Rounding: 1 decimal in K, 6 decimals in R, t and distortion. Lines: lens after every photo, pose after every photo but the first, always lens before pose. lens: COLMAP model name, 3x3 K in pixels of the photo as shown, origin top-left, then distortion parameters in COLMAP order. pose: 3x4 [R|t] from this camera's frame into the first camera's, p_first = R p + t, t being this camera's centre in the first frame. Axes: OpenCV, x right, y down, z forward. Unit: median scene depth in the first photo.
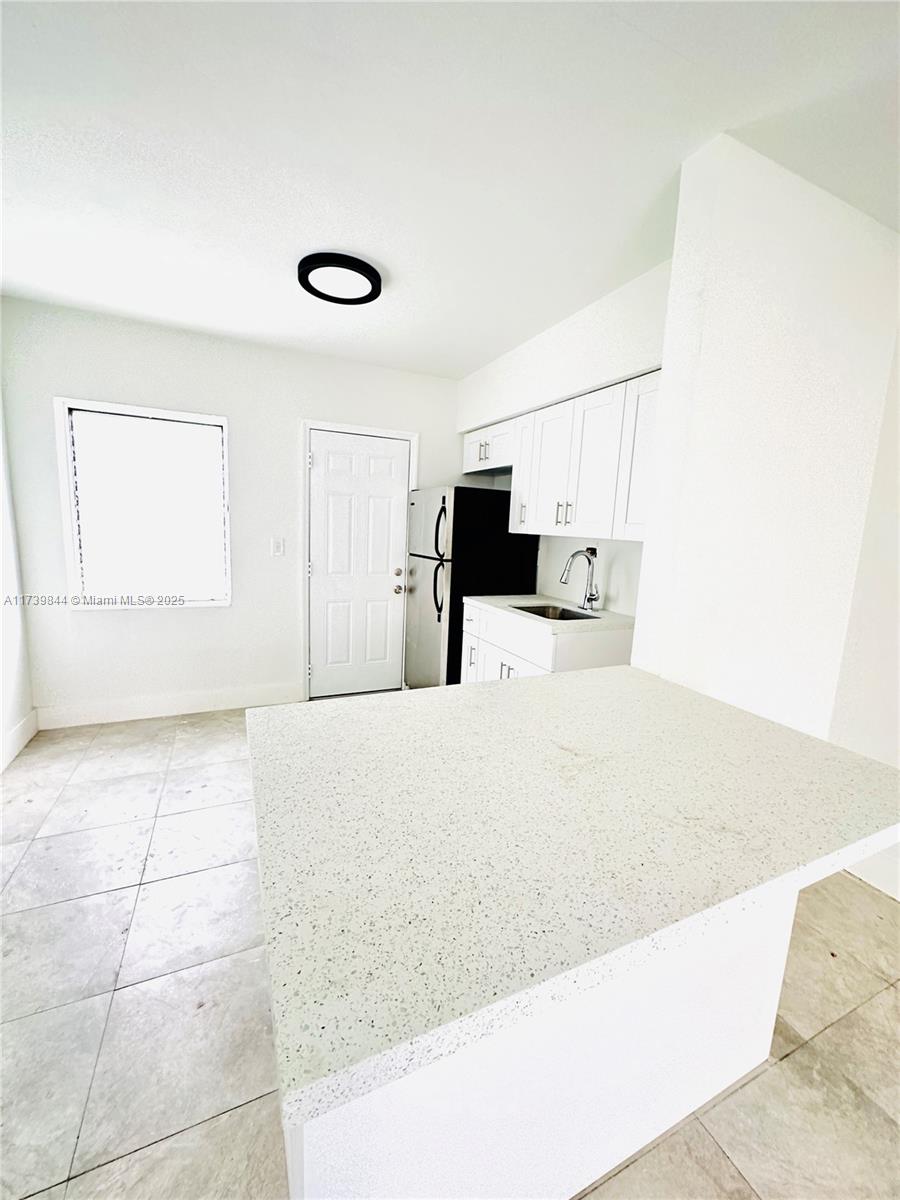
lens RADIAL K [[478.6, 0, 450.0], [0, 478.6, 600.0], [0, 0, 1]] dist [-0.000950, 0.000386]
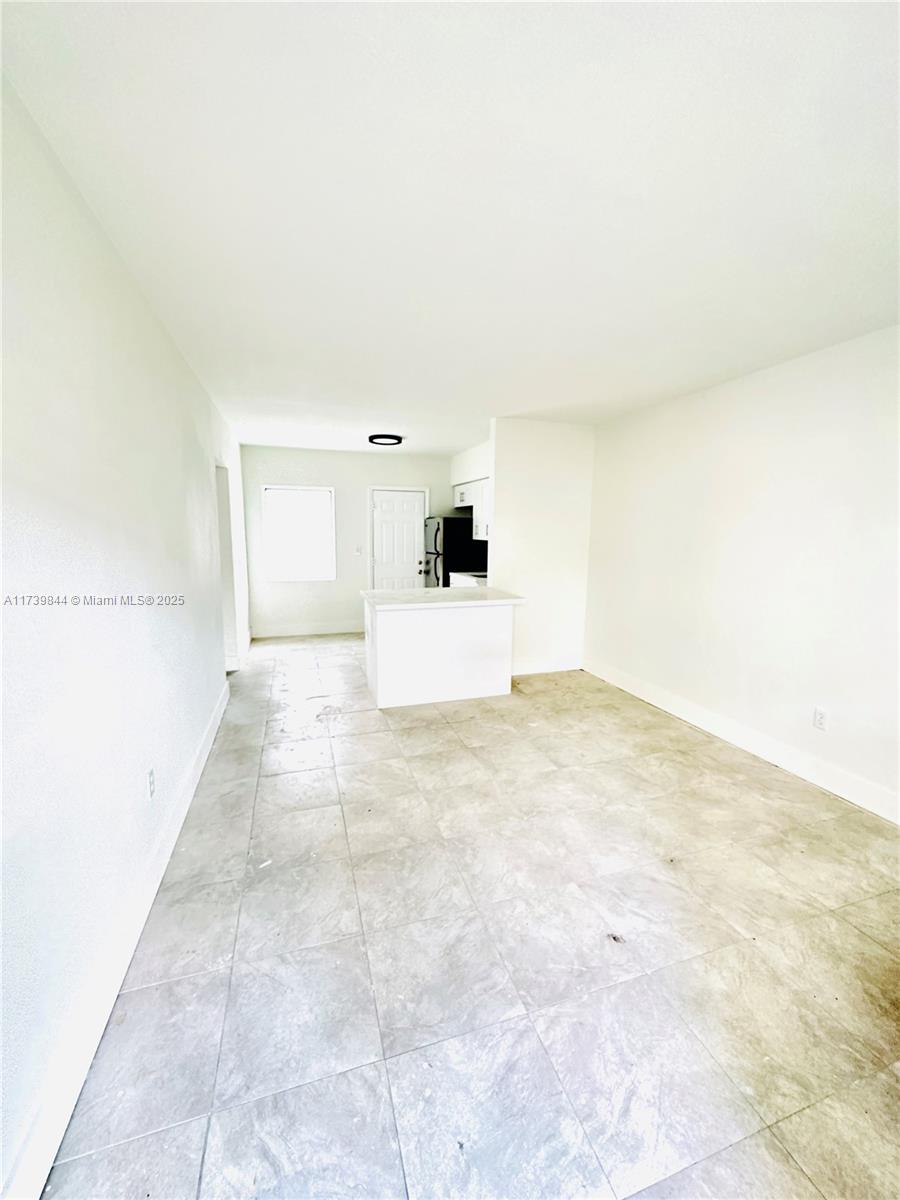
lens RADIAL K [[478.2, 0, 449.4], [0, 478.2, 604.2], [0, 0, 1]] dist [-0.000783, 0.000146]
pose [[0.992744, -0.016774, -0.119073, 0.260022], [0.015691, 0.999827, -0.010023, 0.144638], [0.119220, 0.008082, 0.992835, -0.960643]]
